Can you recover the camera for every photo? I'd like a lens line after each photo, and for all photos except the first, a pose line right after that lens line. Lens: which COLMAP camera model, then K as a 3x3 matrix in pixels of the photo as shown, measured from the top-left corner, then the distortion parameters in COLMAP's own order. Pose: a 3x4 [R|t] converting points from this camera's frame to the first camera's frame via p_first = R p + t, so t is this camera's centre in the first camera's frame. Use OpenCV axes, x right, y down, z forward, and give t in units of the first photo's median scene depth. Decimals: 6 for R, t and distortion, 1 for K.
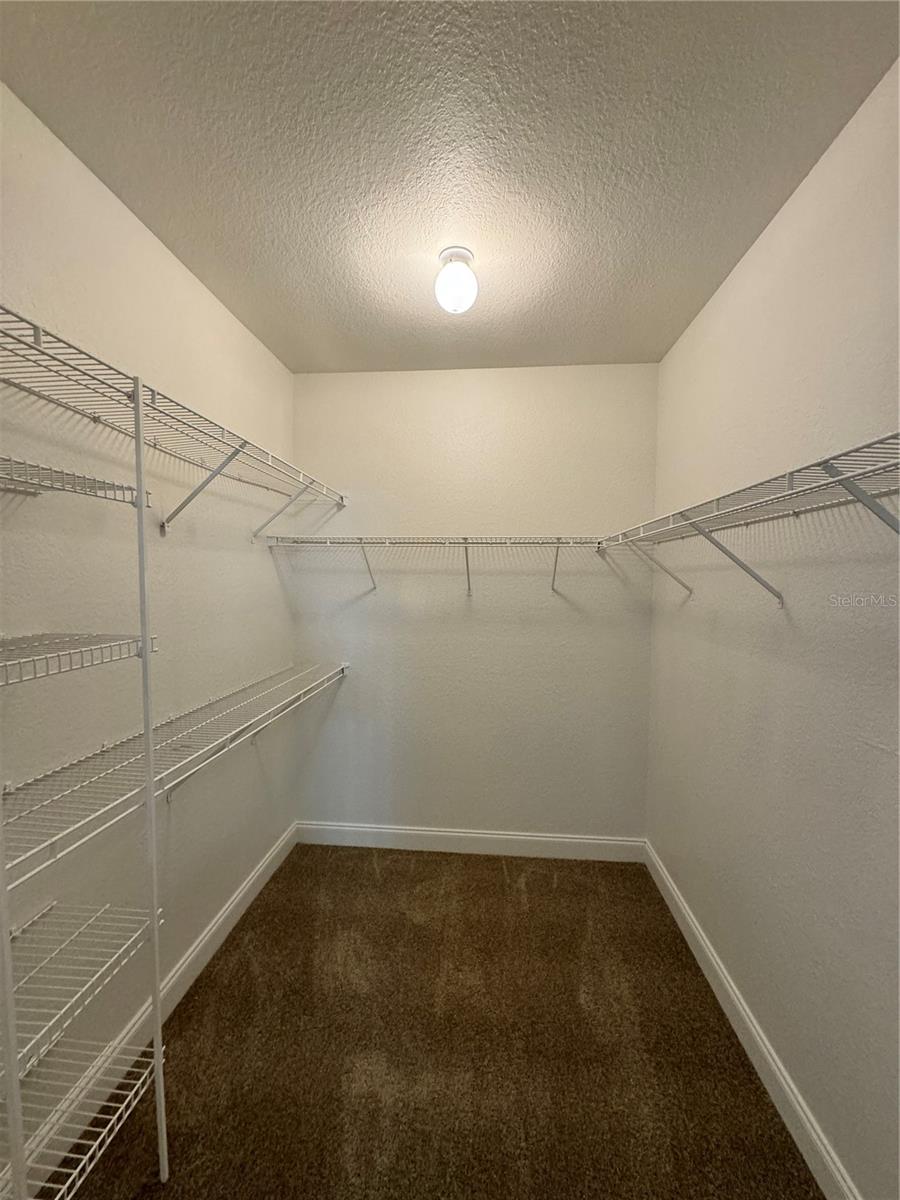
lens RADIAL K [[480.6, 0, 445.5], [0, 480.6, 602.4], [0, 0, 1]] dist [-0.002063, -0.000102]
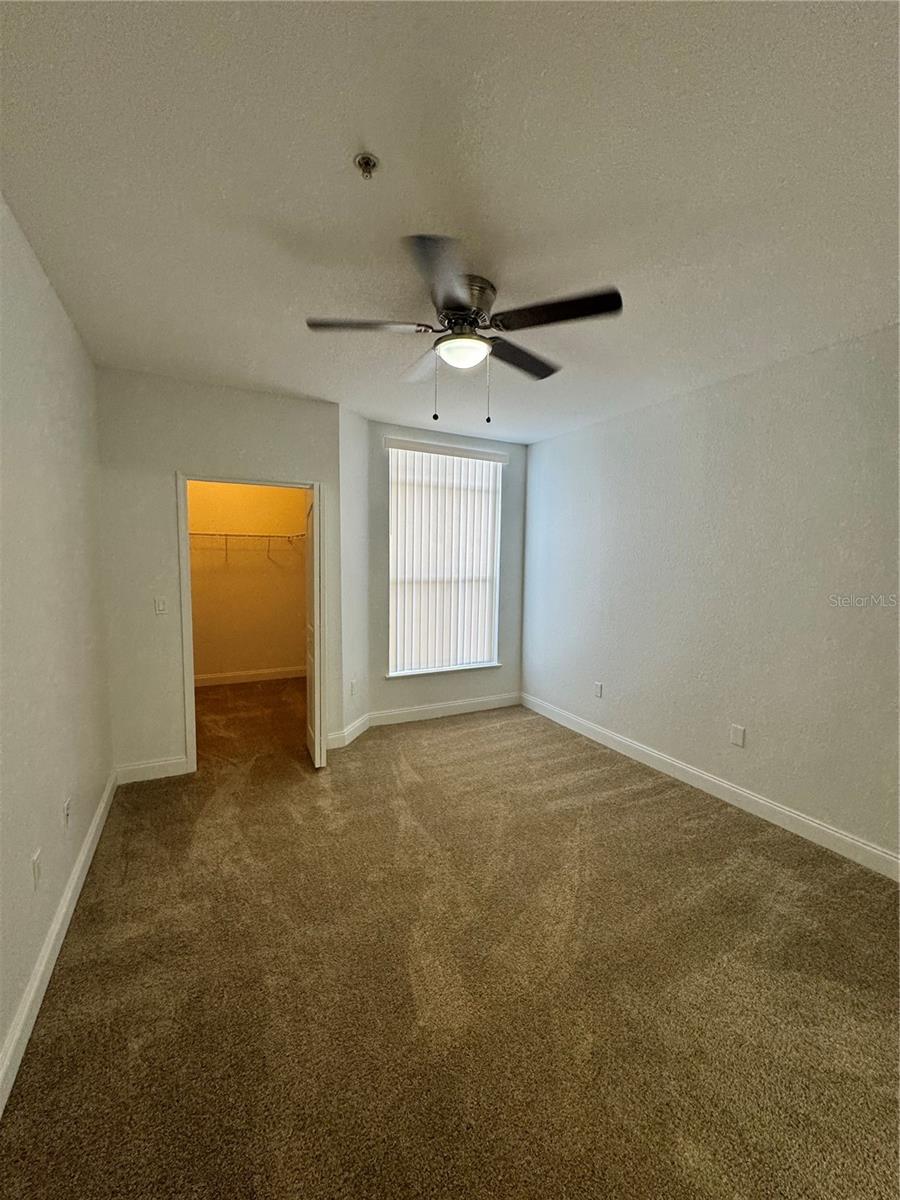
lens RADIAL K [[480.6, 0, 454.0], [0, 480.6, 604.0], [0, 0, 1]] dist [-0.002063, -0.000102]
pose [[0.839039, -0.032919, 0.543074, -0.293458], [0.000632, 0.998226, 0.059531, 0.056409], [-0.544071, -0.049606, 0.837572, -1.415565]]
